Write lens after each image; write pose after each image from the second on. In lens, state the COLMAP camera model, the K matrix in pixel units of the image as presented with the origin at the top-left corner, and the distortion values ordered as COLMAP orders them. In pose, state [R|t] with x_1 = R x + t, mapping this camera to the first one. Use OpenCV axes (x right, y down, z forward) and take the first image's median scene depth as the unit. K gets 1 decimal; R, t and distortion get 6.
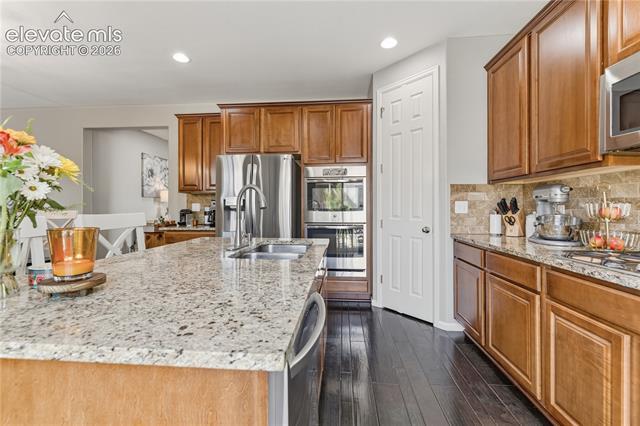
lens RADIAL K [[276.7, 0, 328.1], [0, 276.7, 207.3], [0, 0, 1]] dist [0.007093, -0.002659]
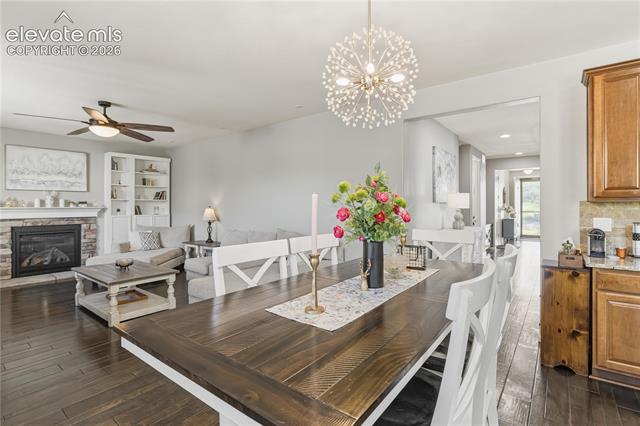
lens RADIAL K [[313.2, 0, 319.2], [0, 313.2, 205.8], [0, 0, 1]] dist [-0.000893, 0.001071]
pose [[0.830831, 0.002424, -0.556520, -0.736639], [-0.001888, 0.999997, 0.001537, -0.048295], [0.556522, -0.000226, 0.830833, 0.142096]]
